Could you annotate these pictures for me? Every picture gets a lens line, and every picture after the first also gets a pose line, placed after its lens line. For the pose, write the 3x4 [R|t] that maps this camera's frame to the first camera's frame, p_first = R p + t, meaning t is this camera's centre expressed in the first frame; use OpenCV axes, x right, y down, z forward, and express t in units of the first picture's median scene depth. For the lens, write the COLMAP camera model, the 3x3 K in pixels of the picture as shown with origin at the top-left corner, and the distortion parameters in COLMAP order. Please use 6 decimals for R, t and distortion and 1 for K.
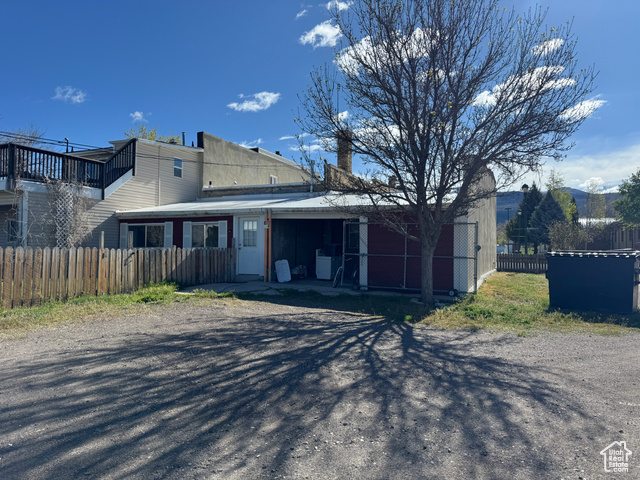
lens RADIAL K [[445.8, 0, 320.0], [0, 445.8, 240.0], [0, 0, 1]] dist [0.044066, 0.000346]
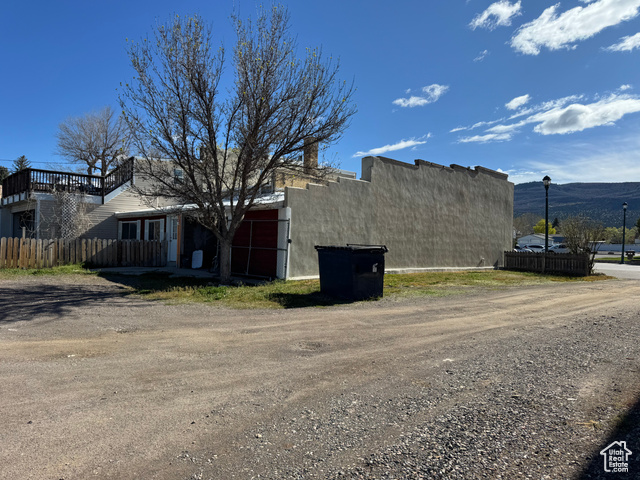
lens RADIAL K [[445.8, 0, 320.0], [0, 445.8, 240.0], [0, 0, 1]] dist [0.044066, 0.000346]
pose [[0.934317, 0.009483, -0.356316, 0.684070], [-0.006764, 0.999938, 0.008875, 0.002815], [0.356378, -0.005882, 0.934323, -0.044377]]
